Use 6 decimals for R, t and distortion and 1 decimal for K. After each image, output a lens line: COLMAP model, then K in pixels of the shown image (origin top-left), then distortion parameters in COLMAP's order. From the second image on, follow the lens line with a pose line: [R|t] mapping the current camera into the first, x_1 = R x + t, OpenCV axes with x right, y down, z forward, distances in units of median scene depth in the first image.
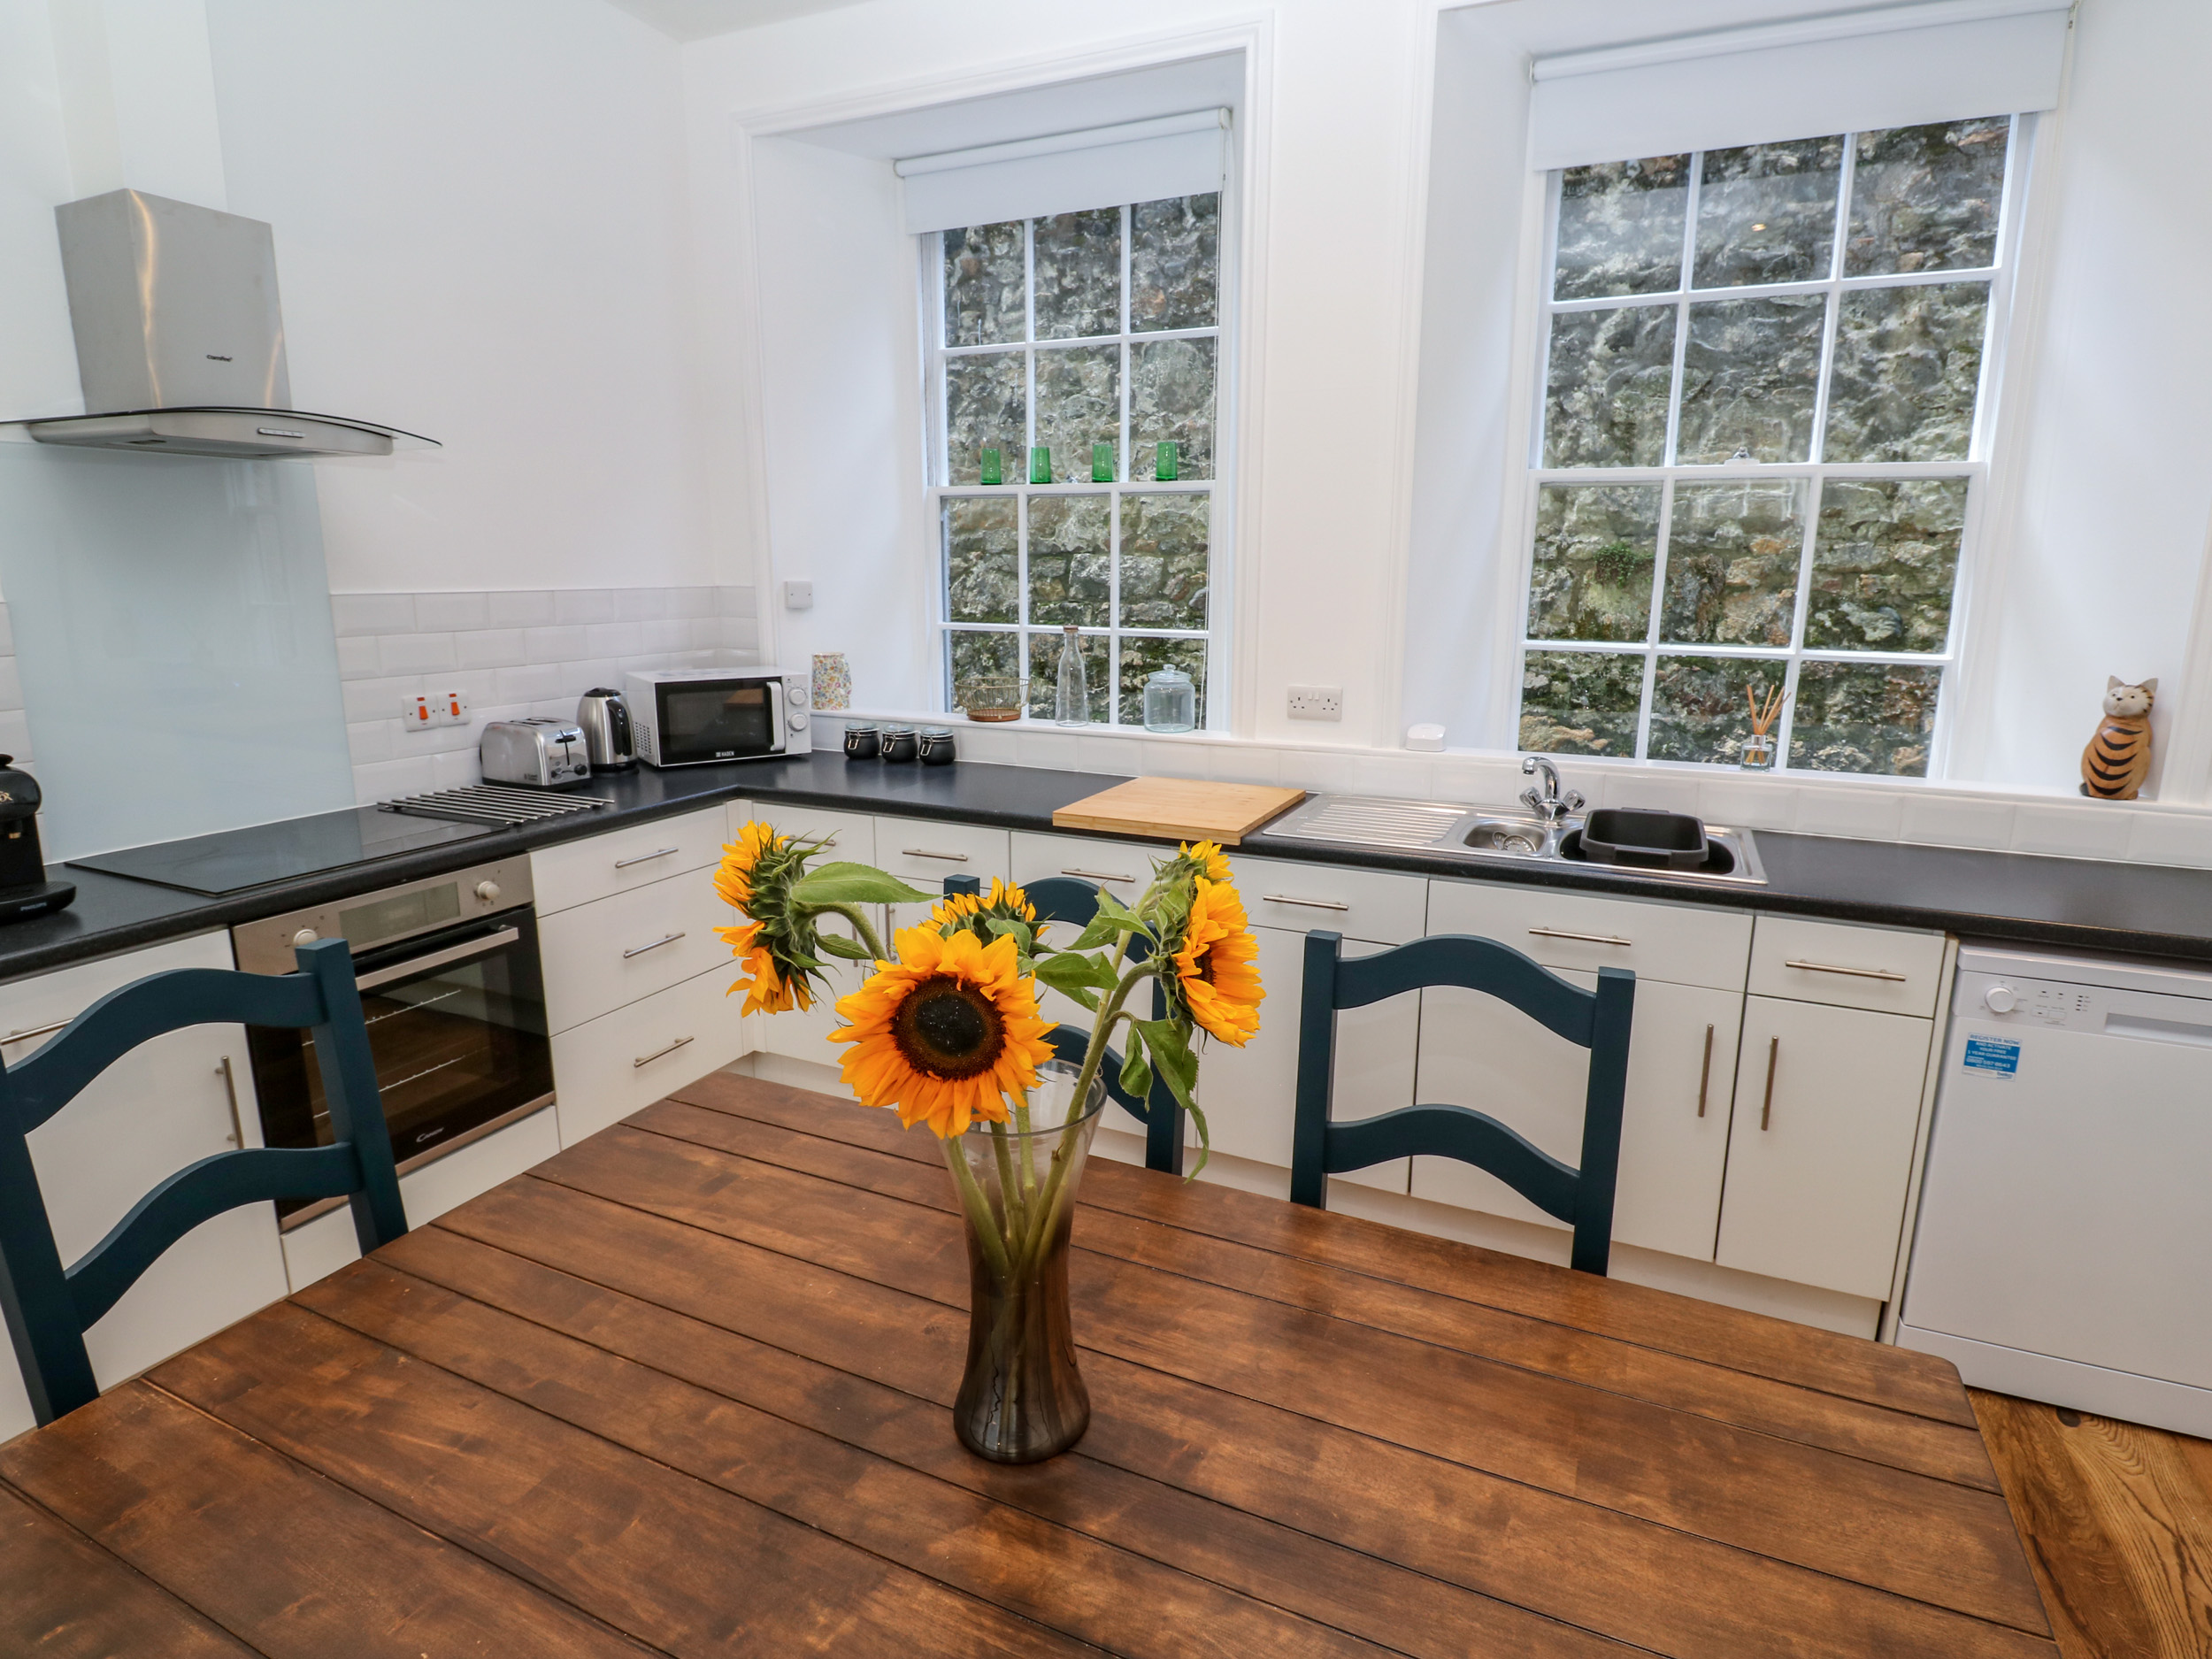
lens RADIAL K [[1150.1, 0, 1137.4], [0, 1150.1, 802.0], [0, 0, 1]] dist [0.006519, -0.016934]
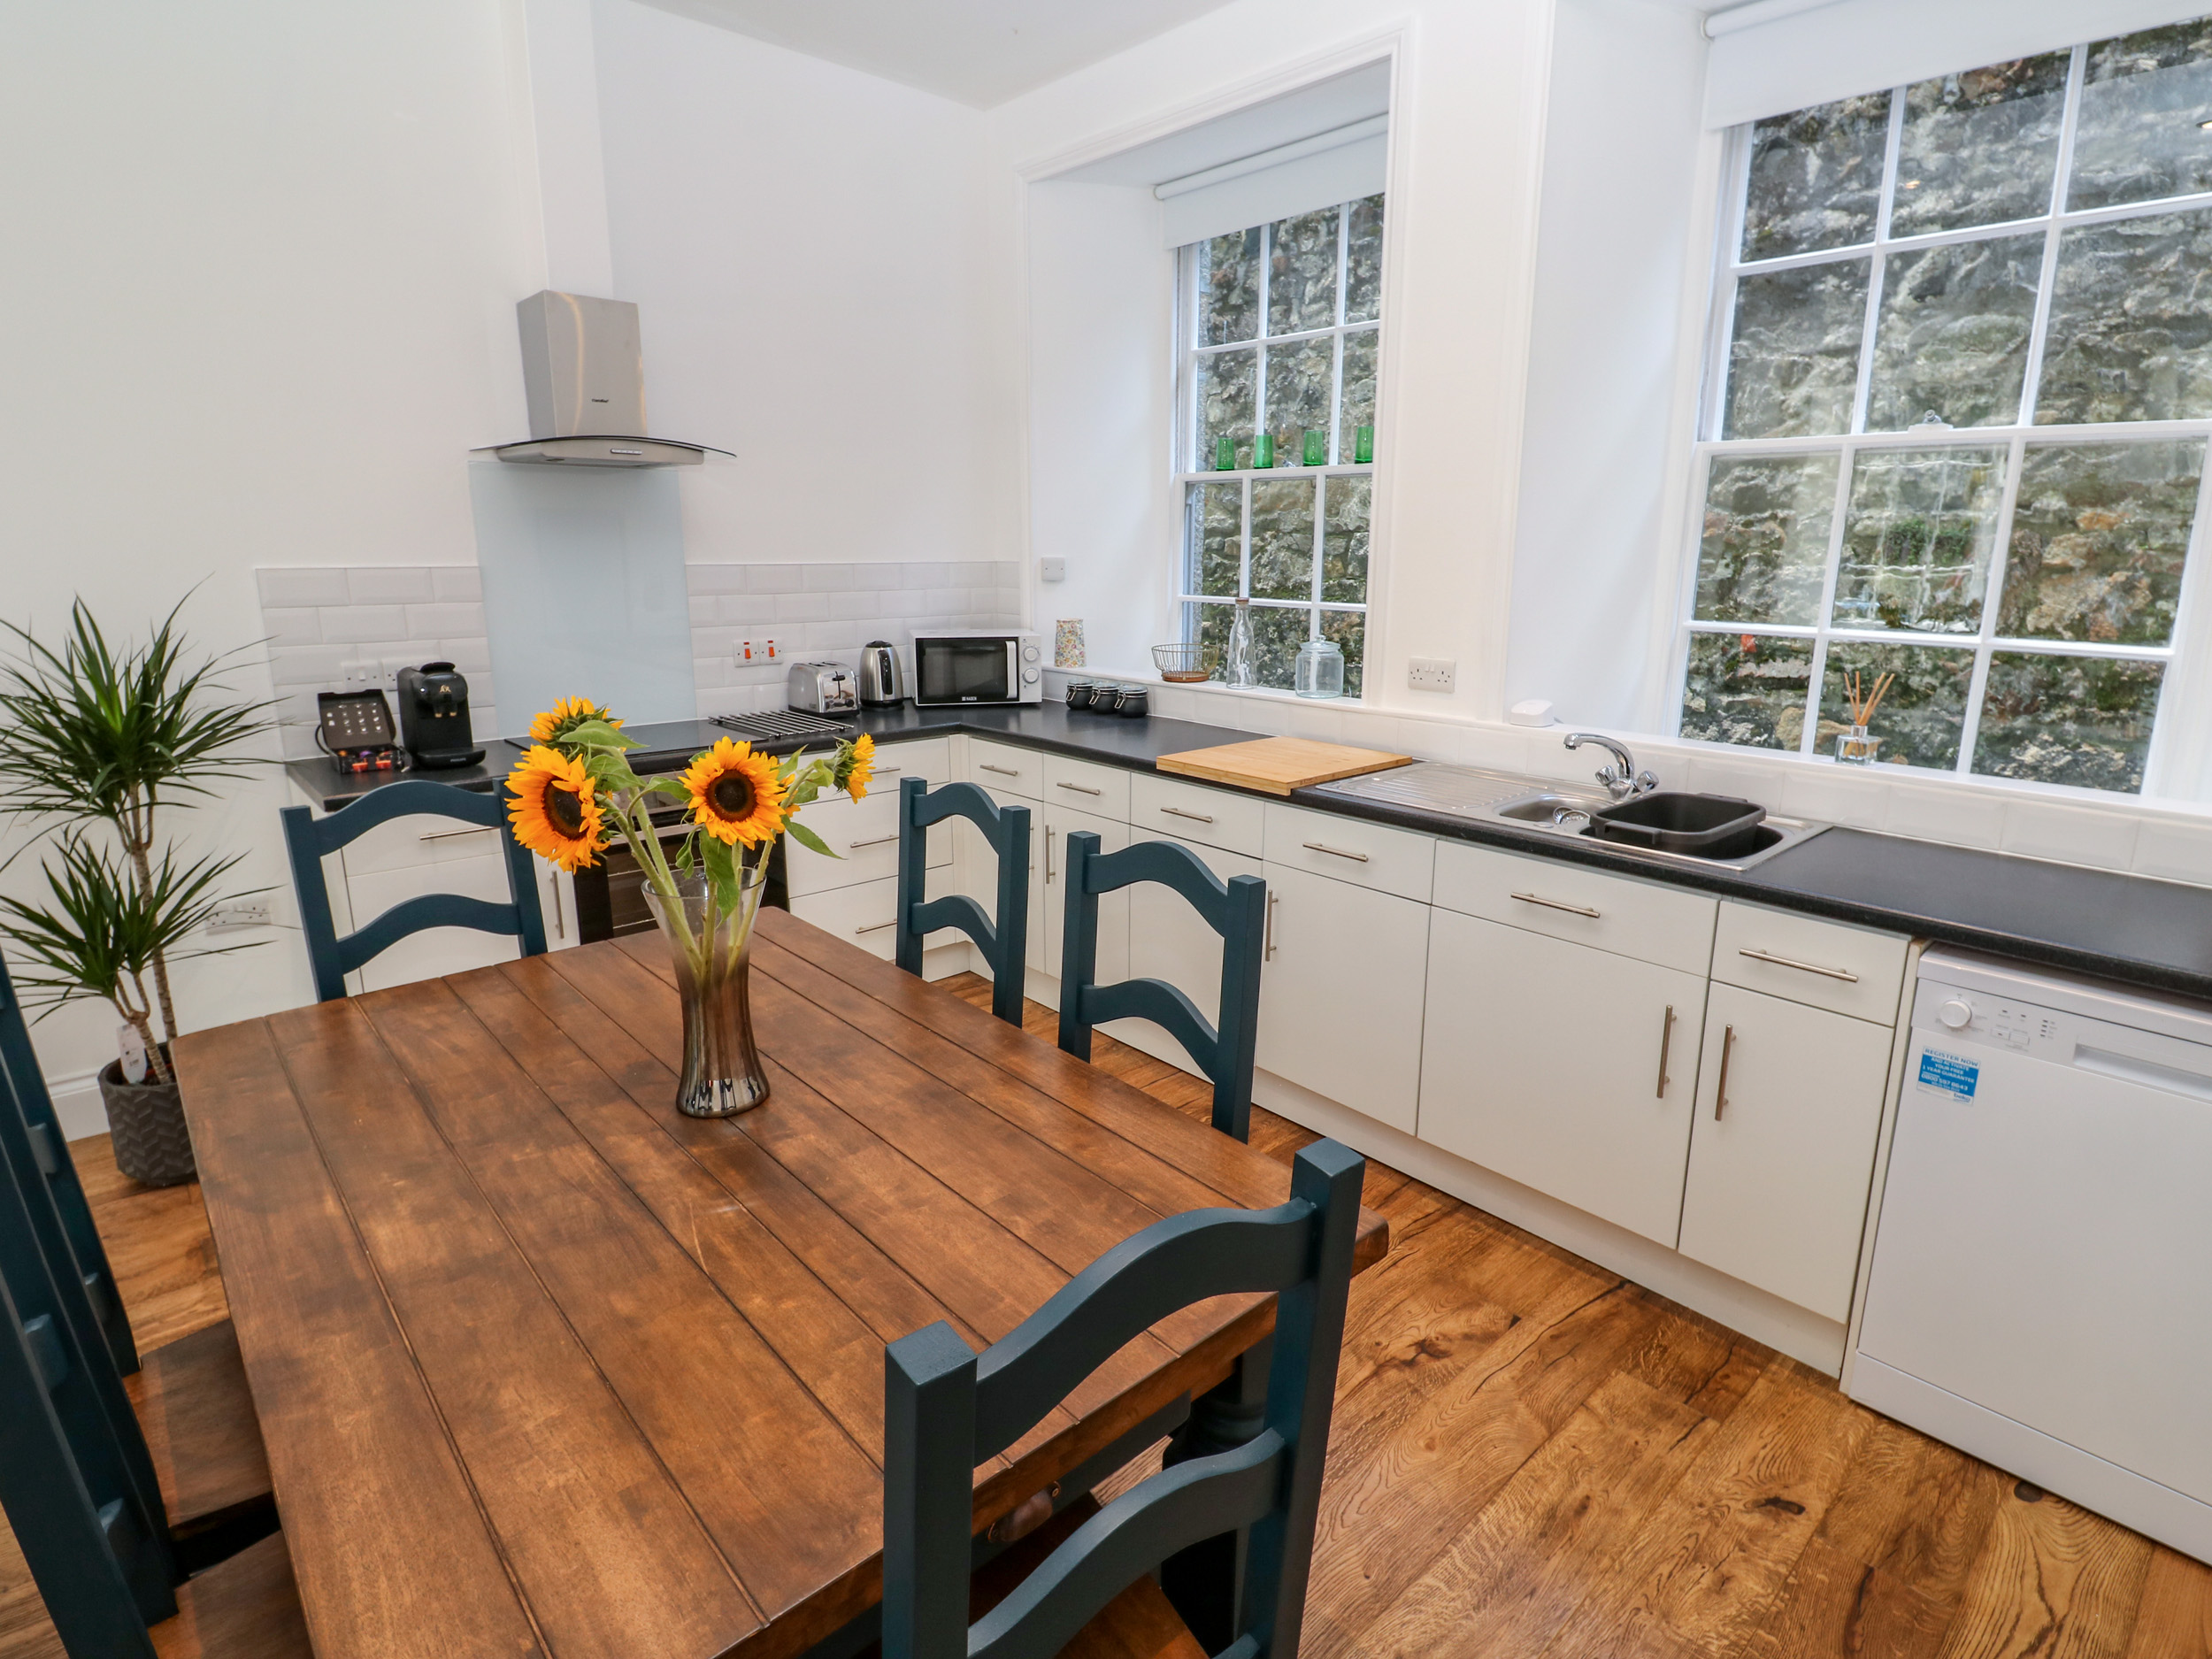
lens RADIAL K [[1151.3, 0, 1142.5], [0, 1151.3, 802.6], [0, 0, 1]] dist [0.004657, -0.015657]
pose [[0.920026, 0.084408, -0.382657, 0.273777], [-0.077881, 0.996431, 0.032548, 0.013518], [0.384039, -0.000144, 0.923317, -0.056697]]
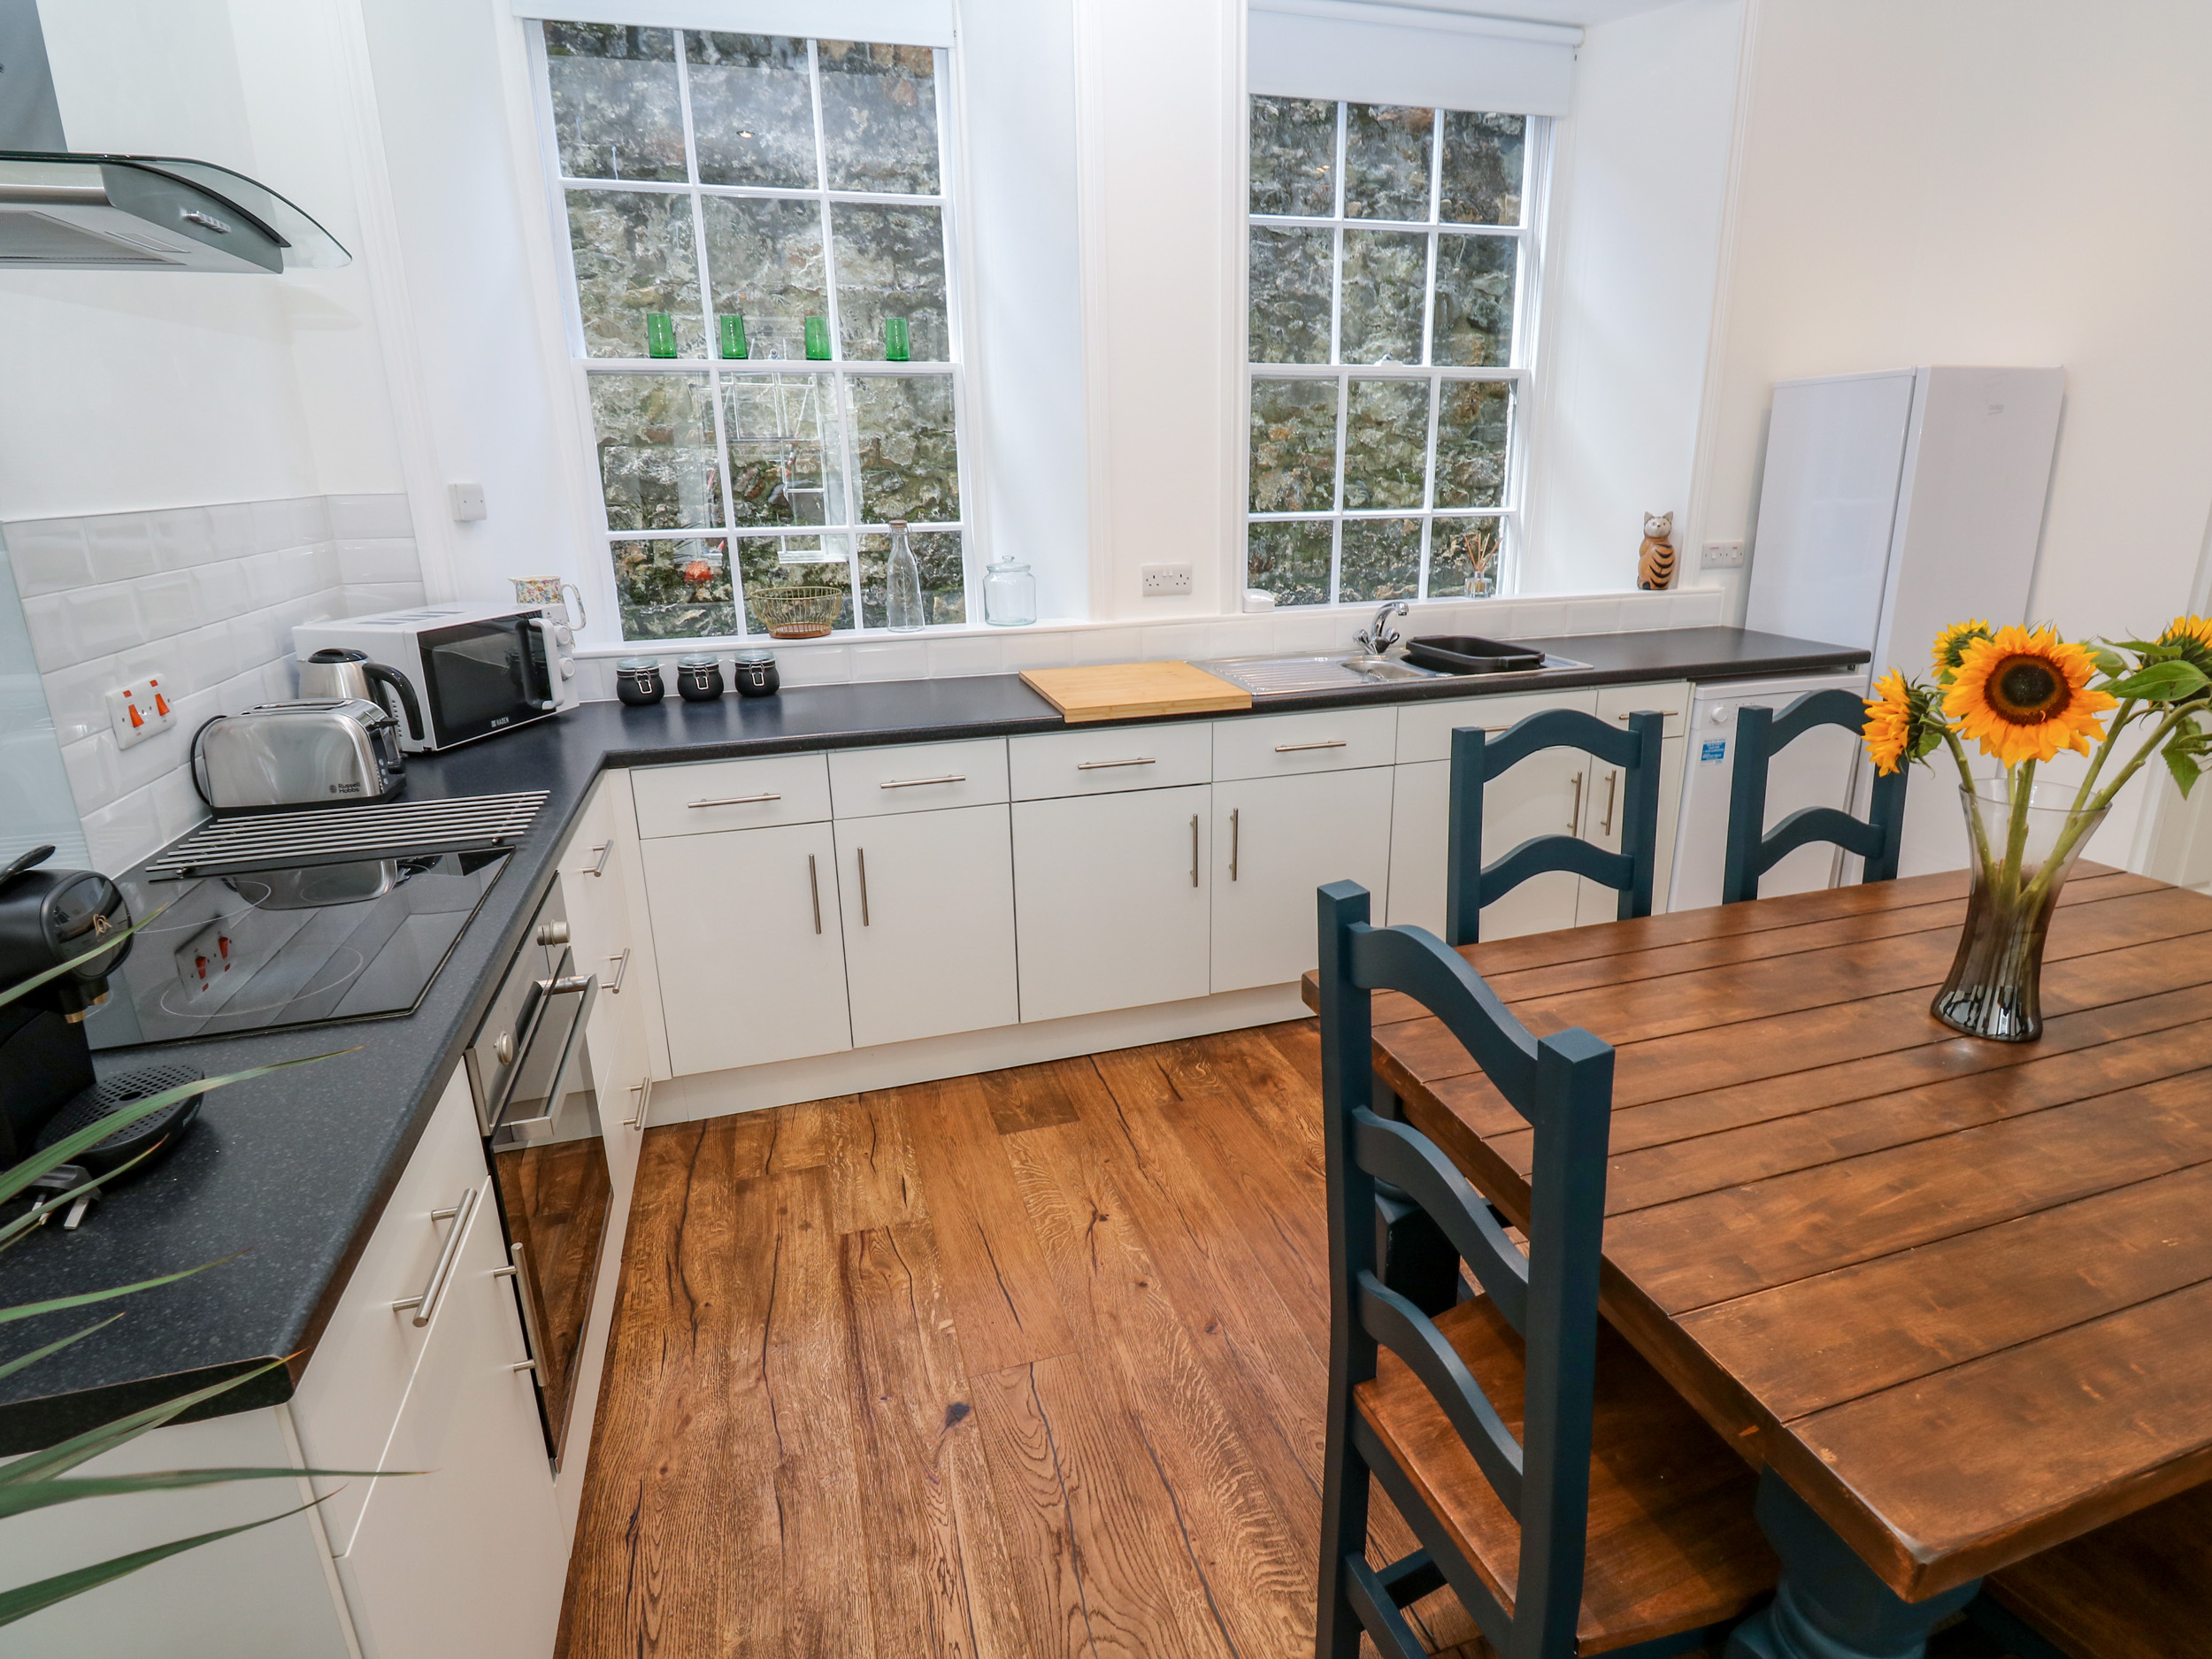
lens RADIAL K [[1150.1, 0, 1137.4], [0, 1150.1, 802.0], [0, 0, 1]] dist [0.006519, -0.016934]
pose [[0.747559, -0.204558, 0.631911, -0.500810], [0.152148, 0.978835, 0.136868, -0.029048], [-0.646534, -0.006173, 0.762860, 0.166286]]
